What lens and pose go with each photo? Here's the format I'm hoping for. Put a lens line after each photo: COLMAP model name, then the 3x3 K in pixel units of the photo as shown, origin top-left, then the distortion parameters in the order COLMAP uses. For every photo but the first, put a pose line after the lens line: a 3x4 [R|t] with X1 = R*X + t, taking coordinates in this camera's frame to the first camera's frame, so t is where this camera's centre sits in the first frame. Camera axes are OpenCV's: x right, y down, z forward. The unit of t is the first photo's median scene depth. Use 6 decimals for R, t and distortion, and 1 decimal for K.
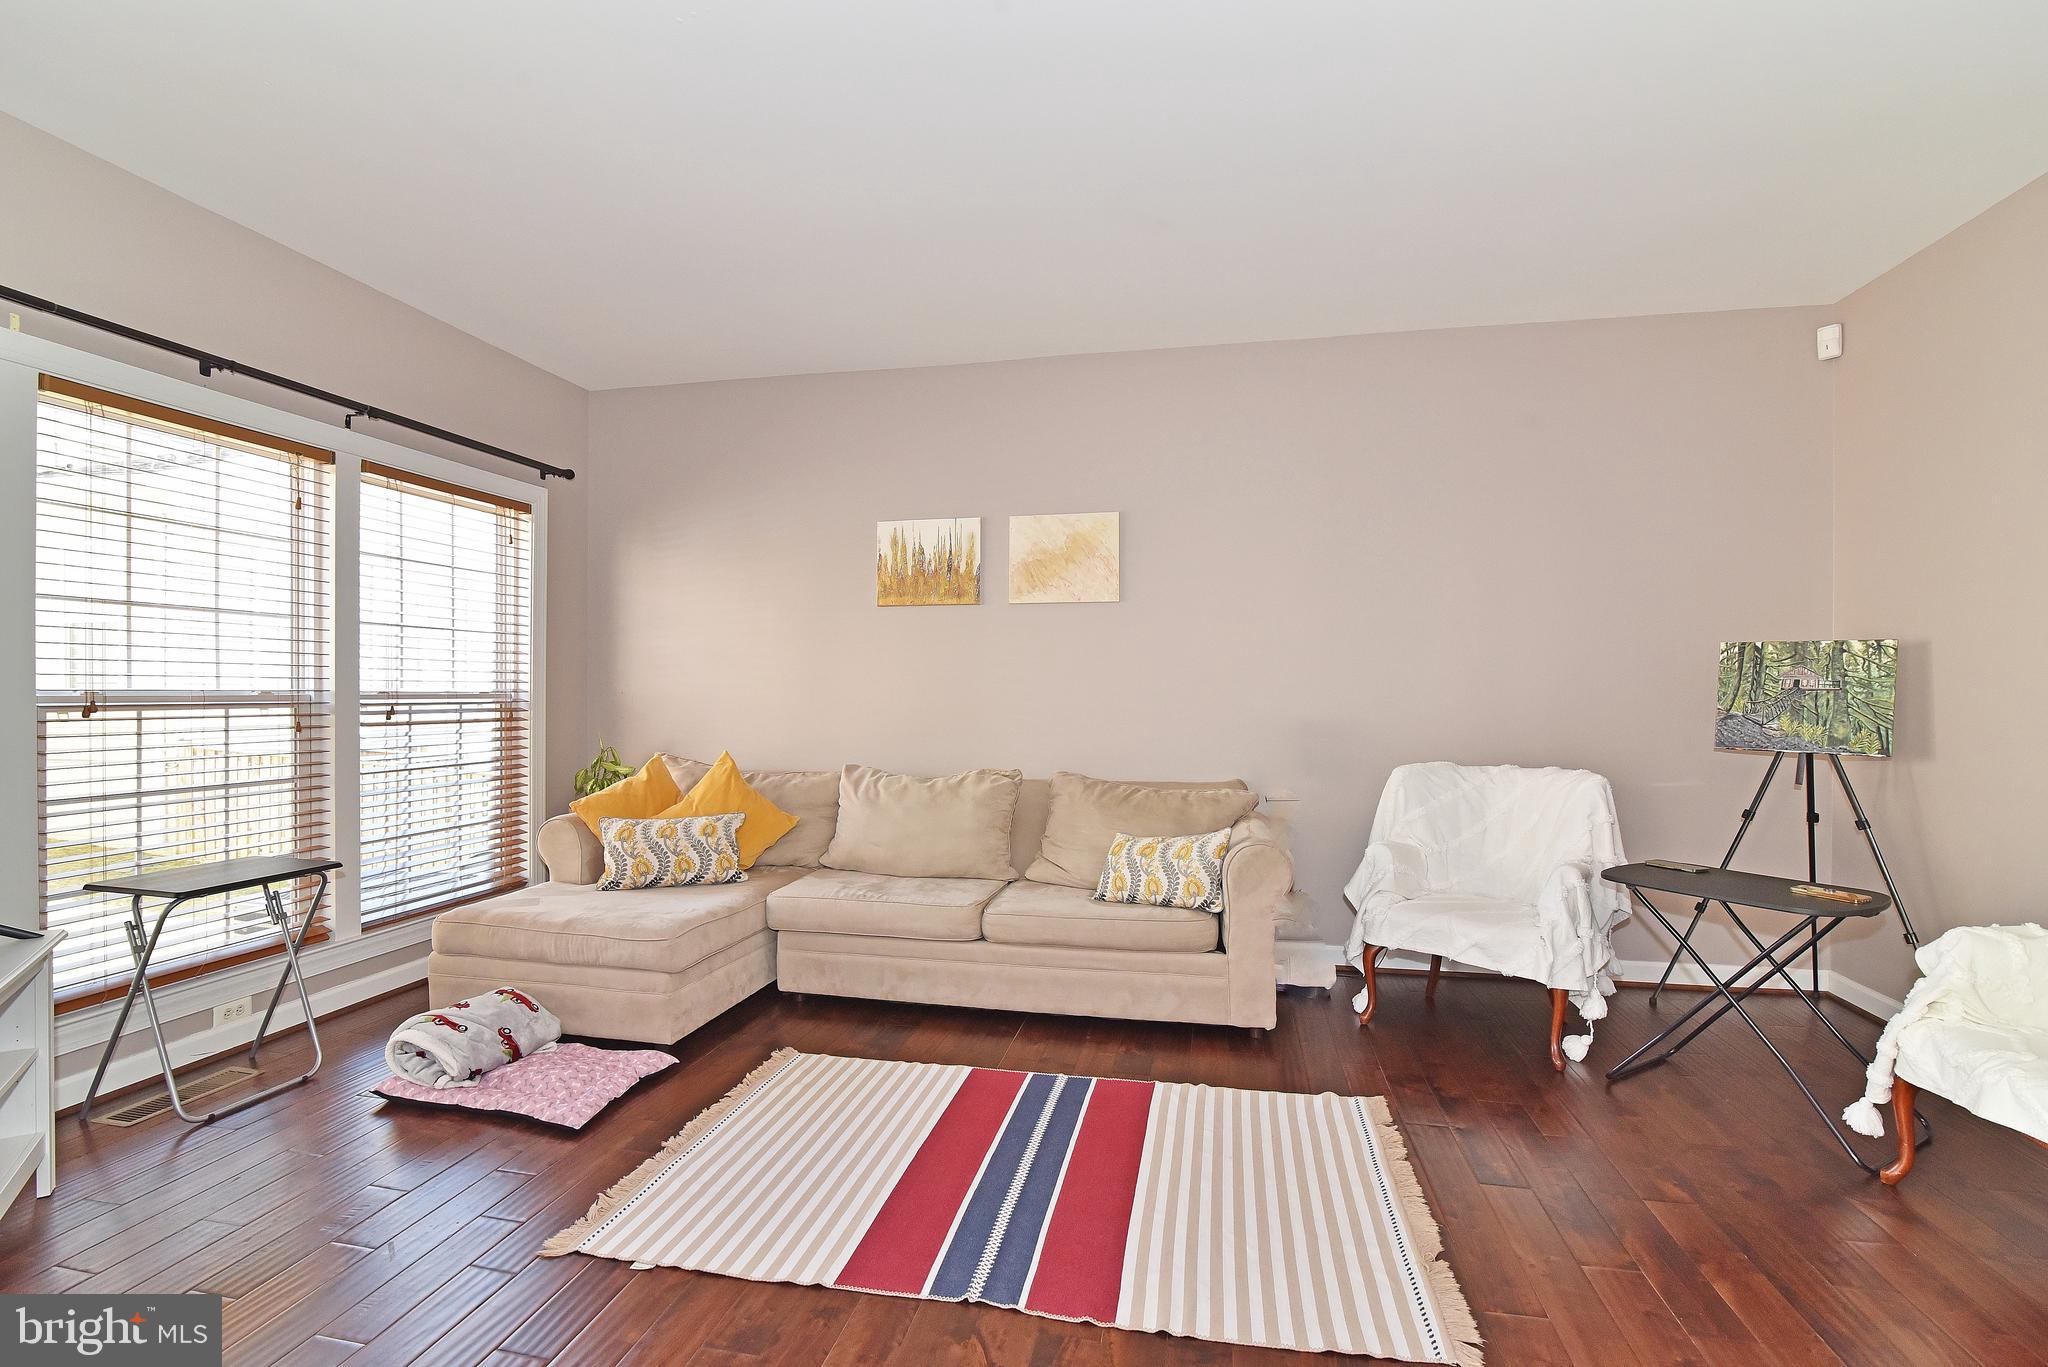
lens RADIAL K [[930.7, 0, 1023.1], [0, 930.7, 701.8], [0, 0, 1]] dist [-0.018954, 0.000296]
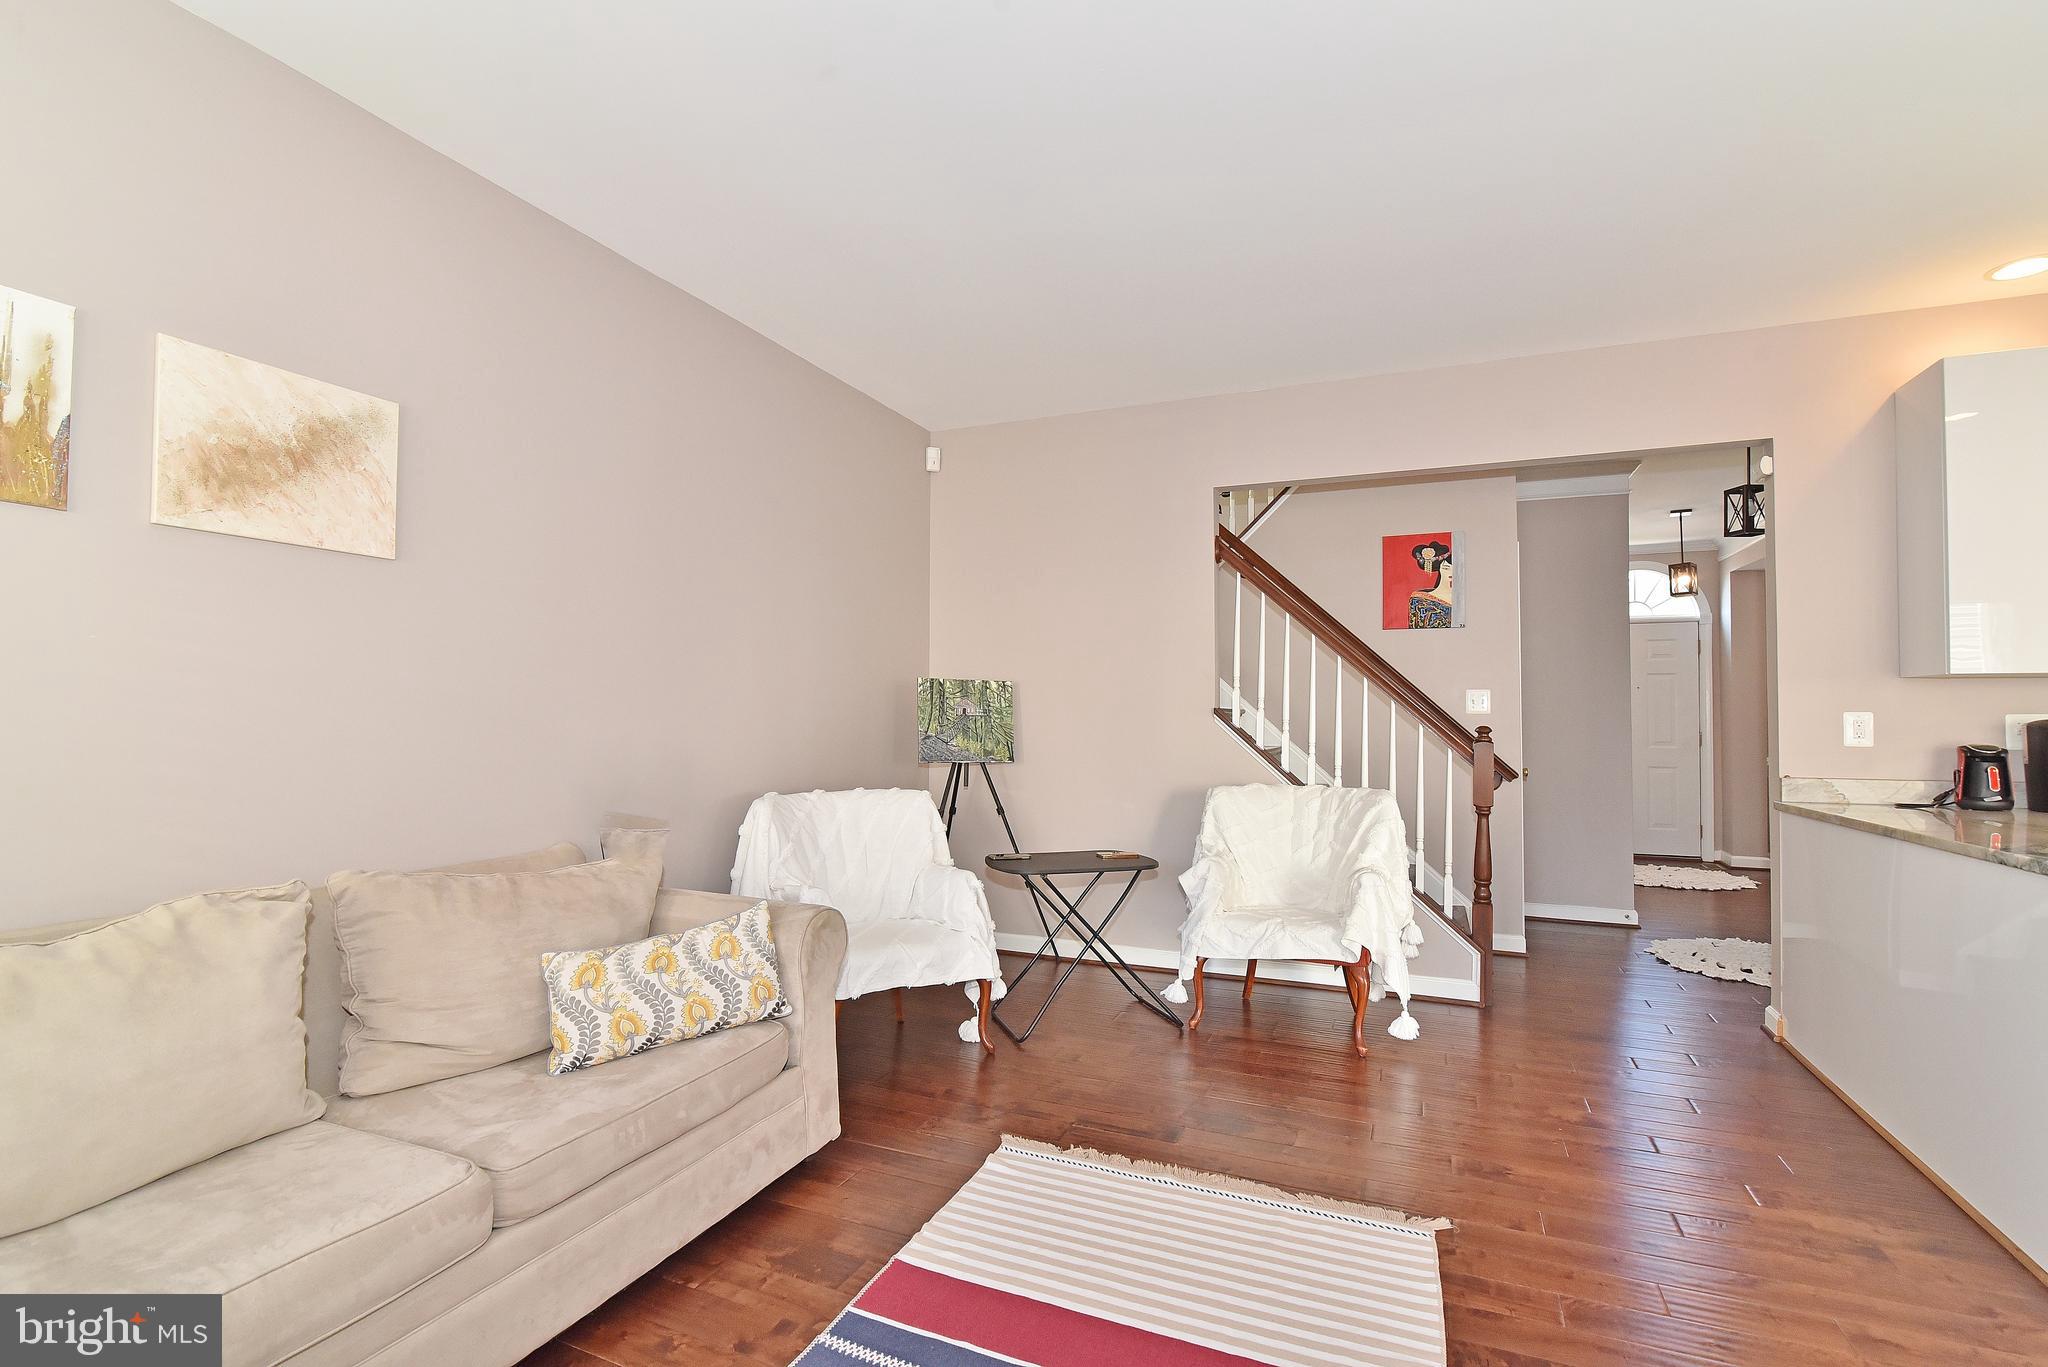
lens RADIAL K [[930.7, 0, 1023.1], [0, 930.7, 701.8], [0, 0, 1]] dist [-0.018954, 0.000296]
pose [[0.202362, 0.014536, 0.979203, -0.460062], [0.005370, 0.999858, -0.015952, -0.011073], [-0.979296, 0.008486, 0.202255, 0.625105]]
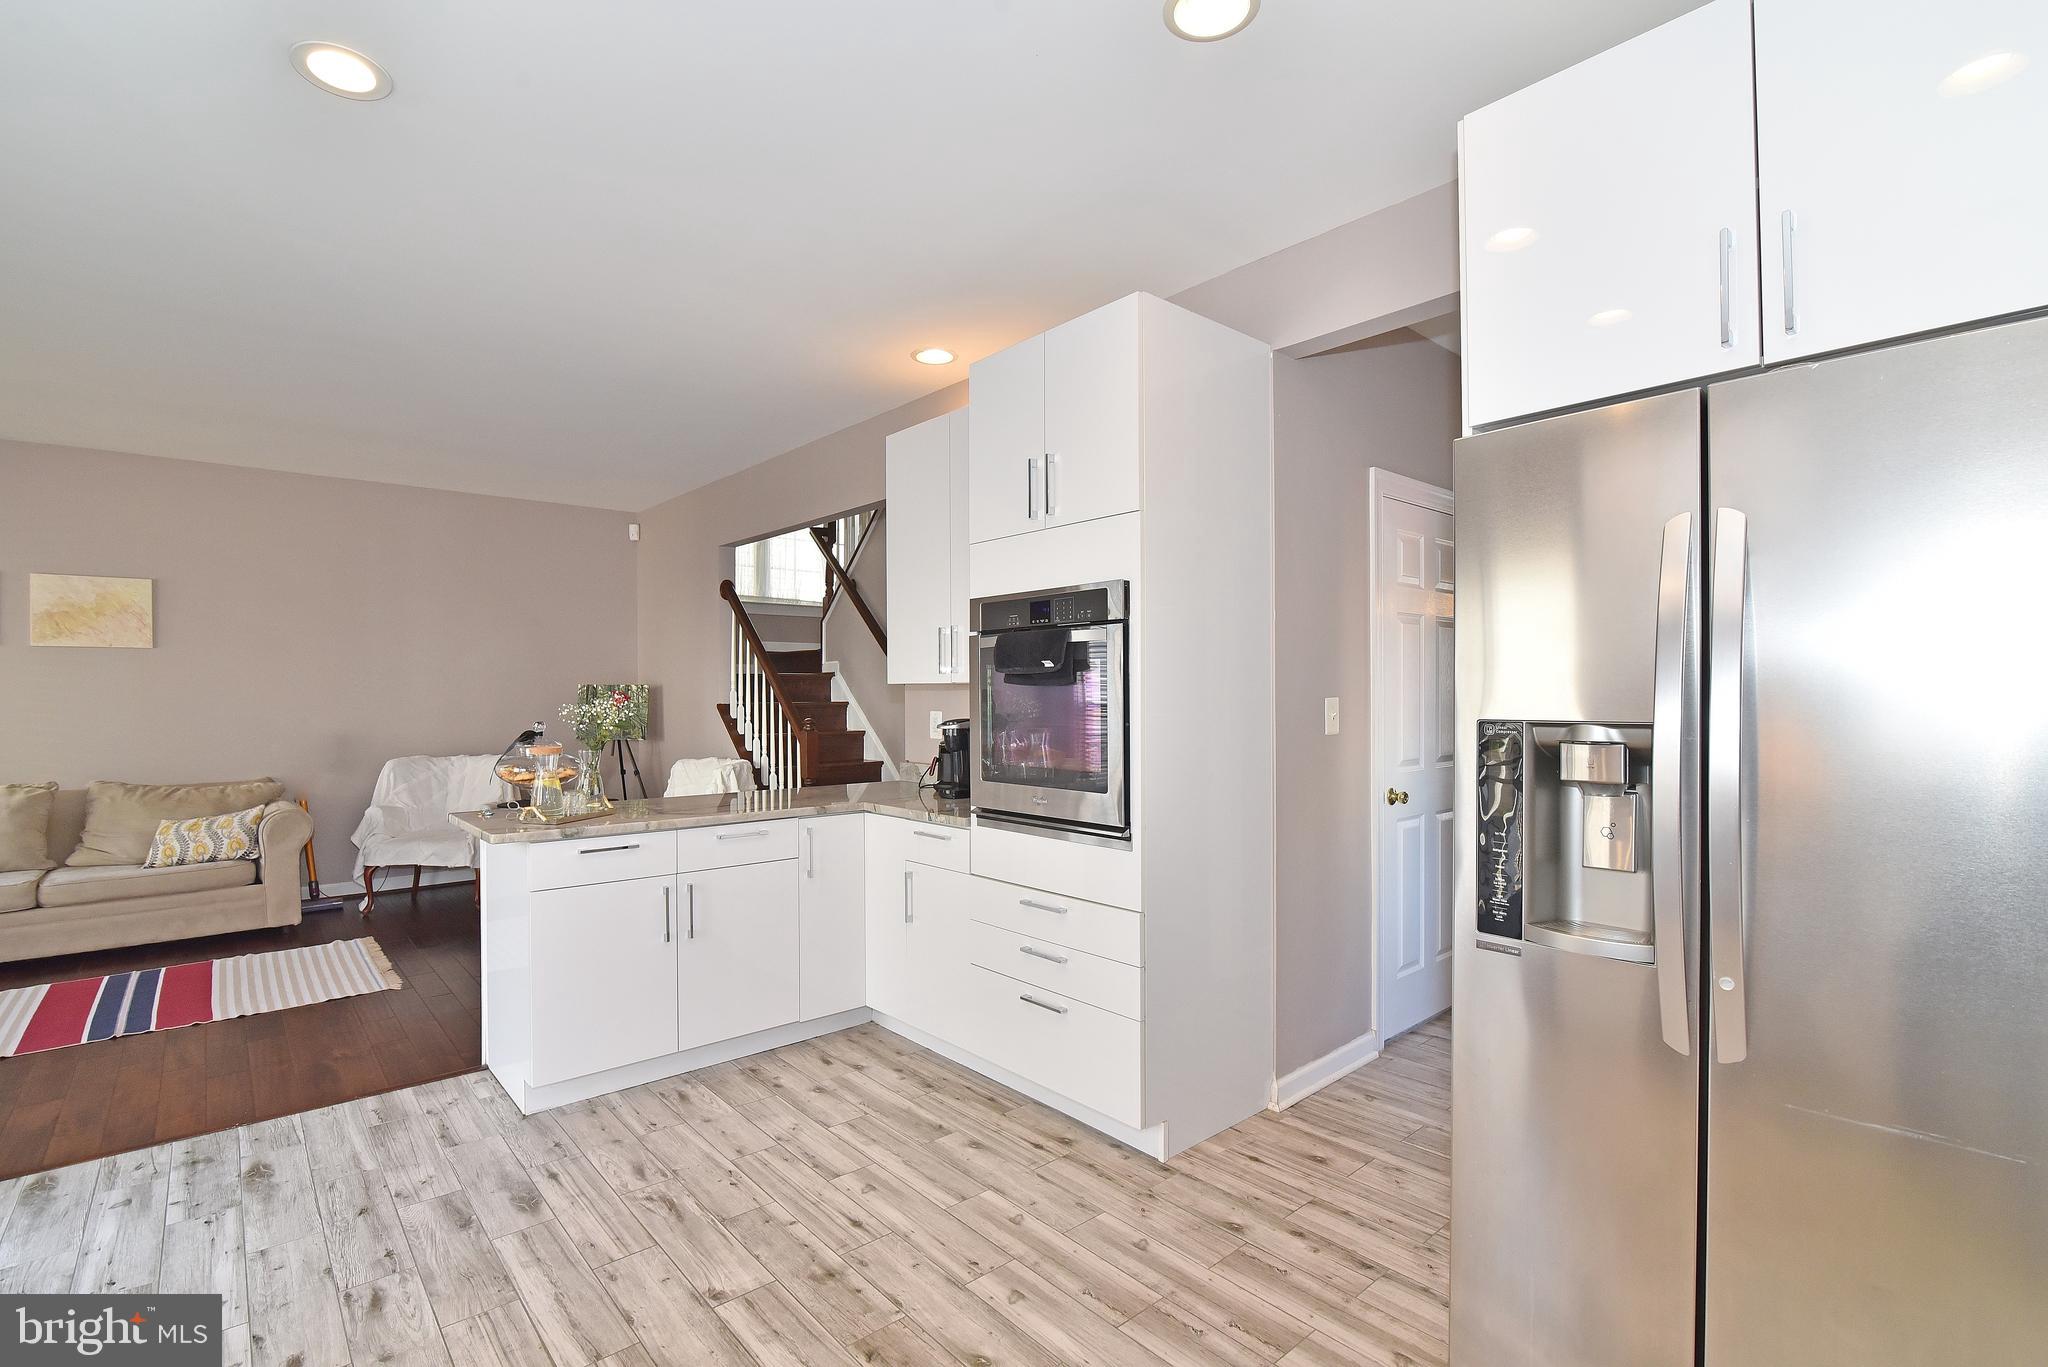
lens RADIAL K [[928.4, 0, 1017.7], [0, 928.4, 698.5], [0, 0, 1]] dist [-0.018106, 0.000277]
pose [[0.599934, -0.010011, 0.799987, -0.239627], [0.017855, 0.999840, -0.000878, -0.017946], [-0.799850, 0.014810, 0.600017, -0.909332]]
